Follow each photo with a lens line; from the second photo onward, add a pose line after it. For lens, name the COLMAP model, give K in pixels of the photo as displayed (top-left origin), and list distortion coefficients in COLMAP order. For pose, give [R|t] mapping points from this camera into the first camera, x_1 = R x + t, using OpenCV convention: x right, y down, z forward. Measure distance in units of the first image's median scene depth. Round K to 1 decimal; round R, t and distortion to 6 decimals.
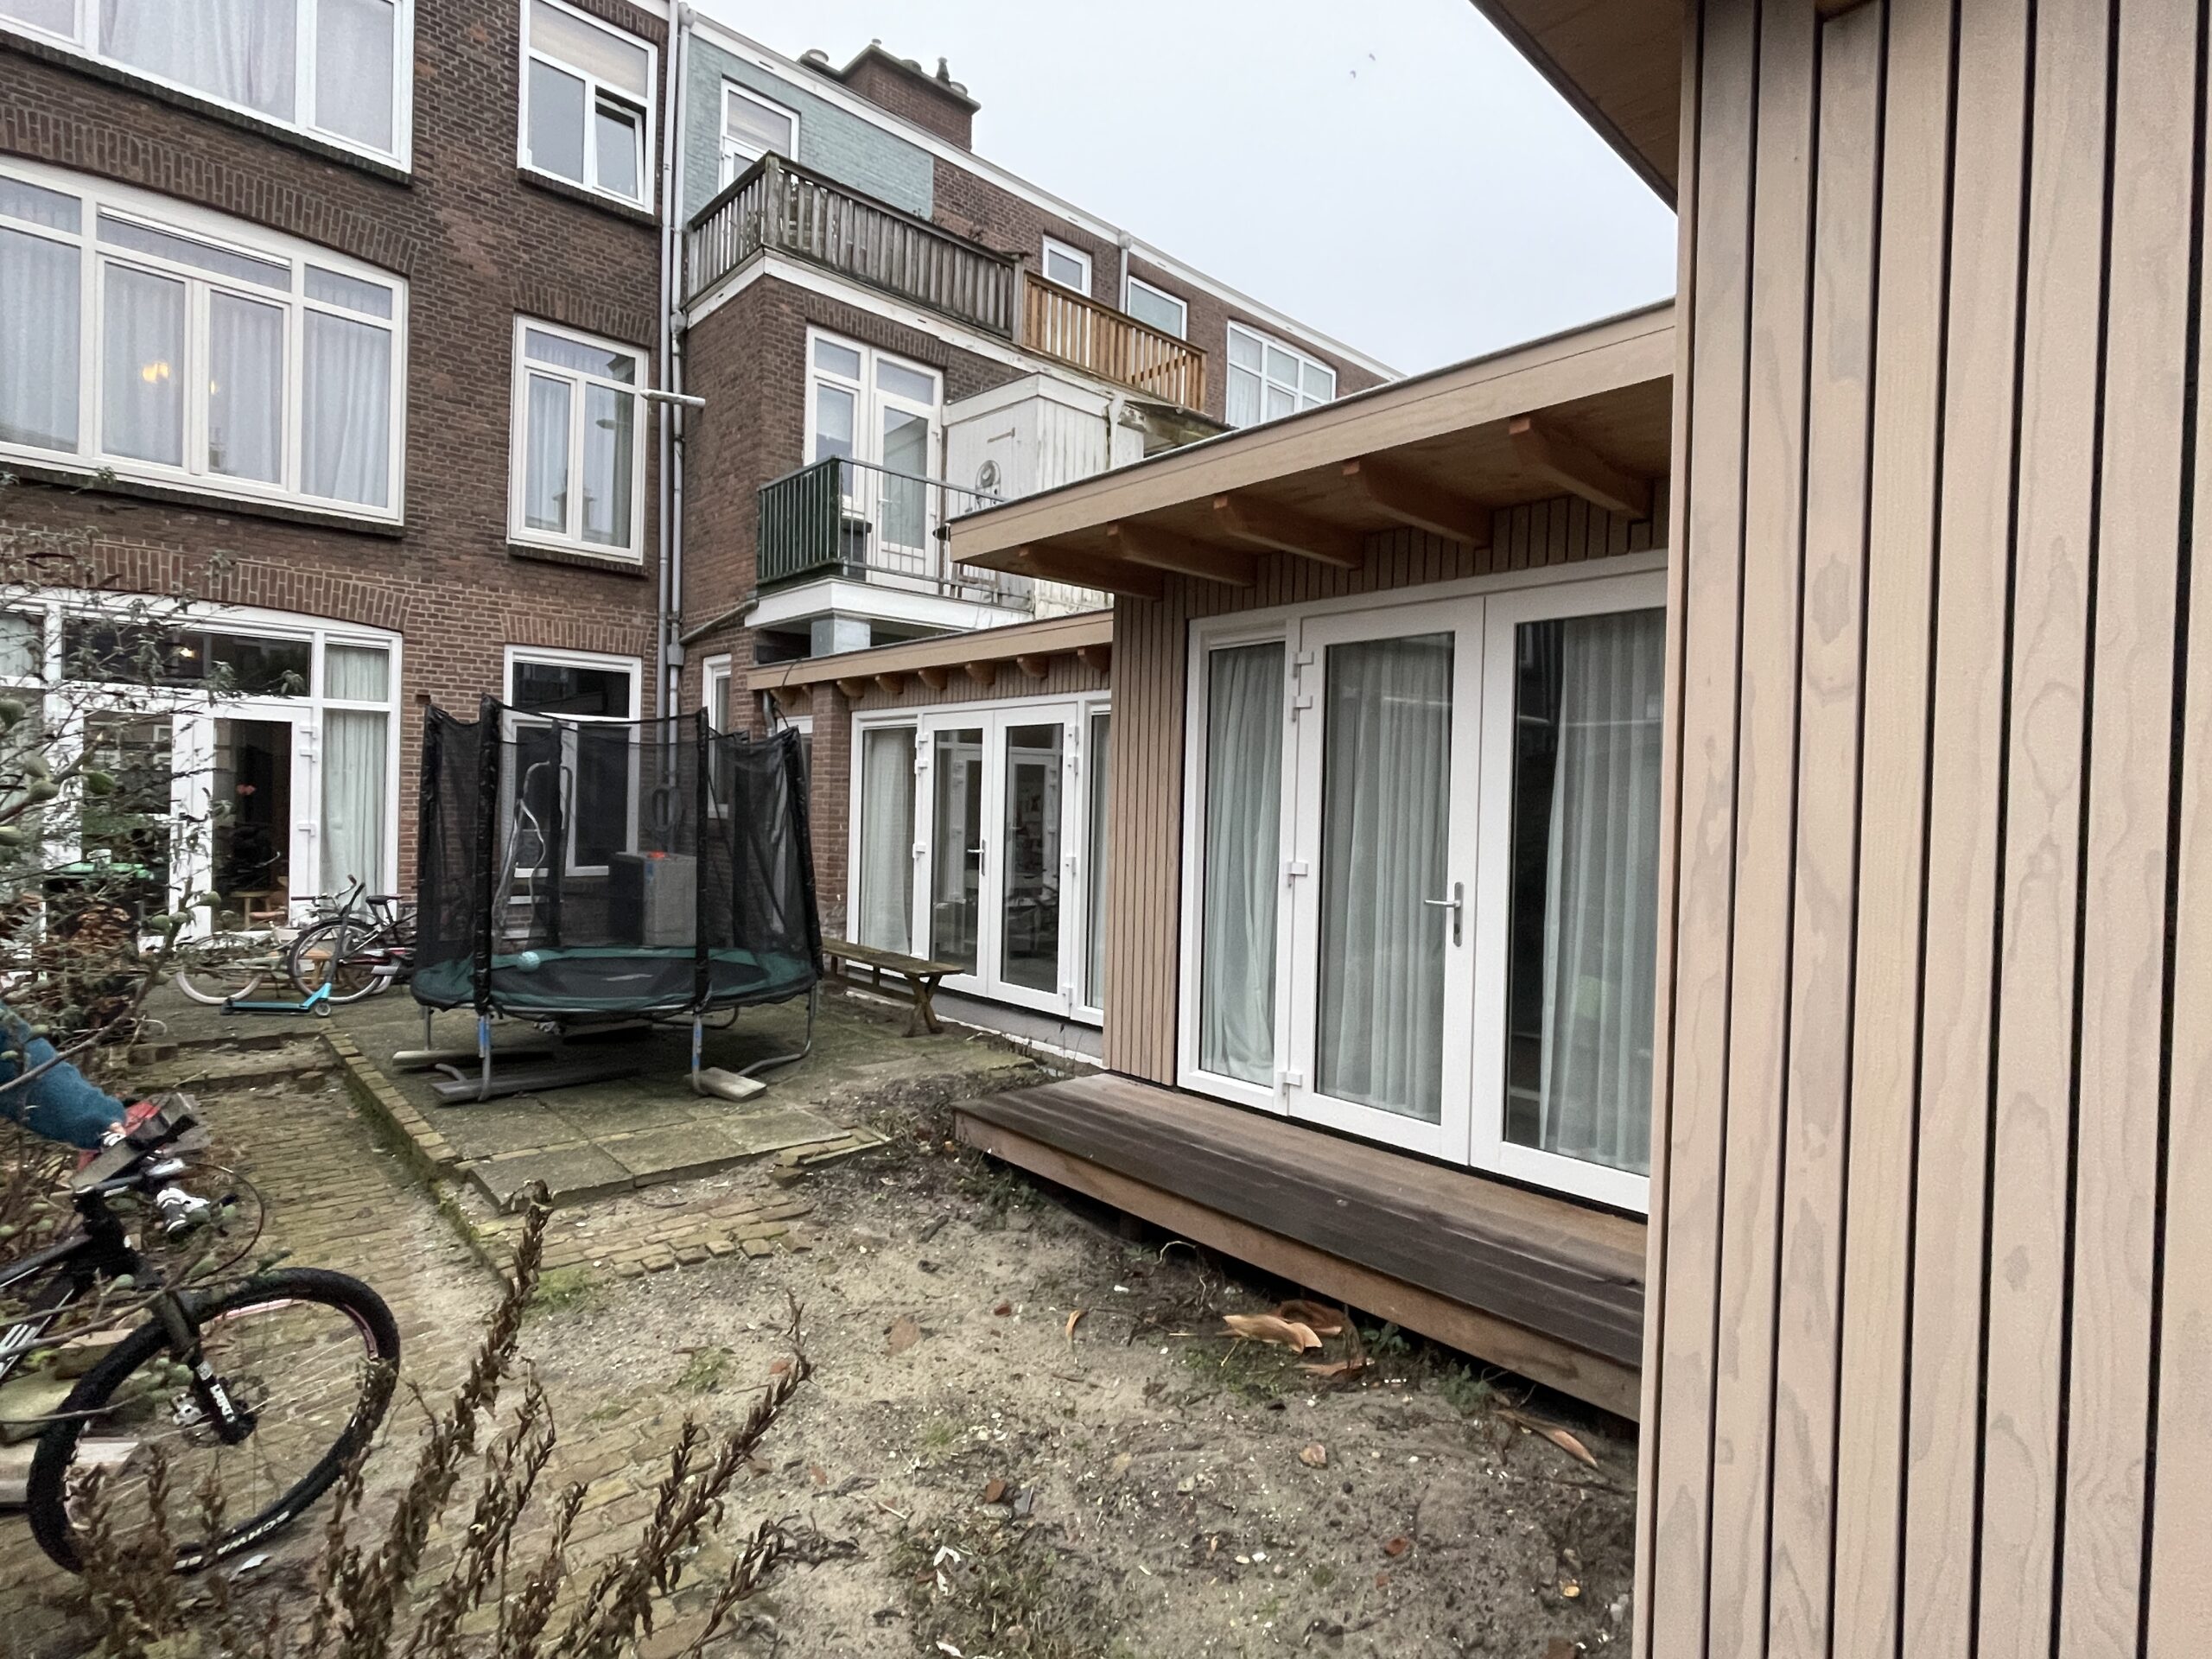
lens RADIAL K [[1084.5, 0, 1106.0], [0, 1084.5, 829.5], [0, 0, 1]] dist [0.000734, -0.000042]
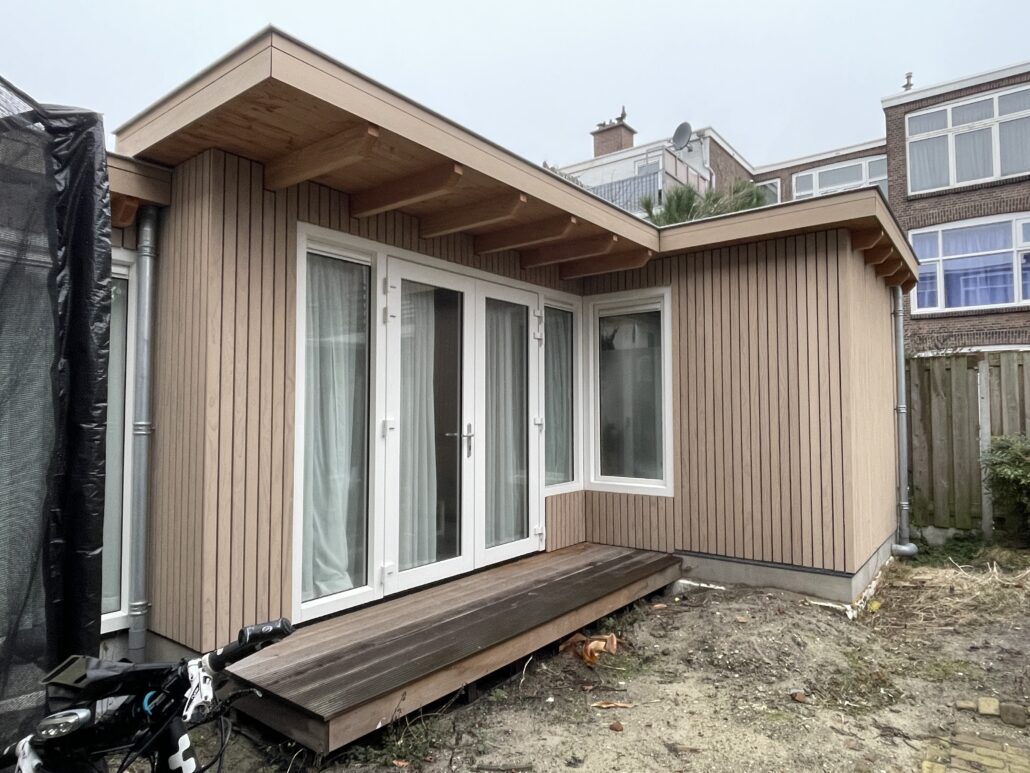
lens RADIAL K [[635.8, 0, 515.0], [0, 635.8, 386.5], [0, 0, 1]] dist [0.006298, -0.000186]
pose [[-0.161147, 0.014015, 0.986831, -0.805119], [0.014405, 0.999826, -0.011848, -0.002469], [-0.986825, 0.012306, -0.161321, 1.111898]]
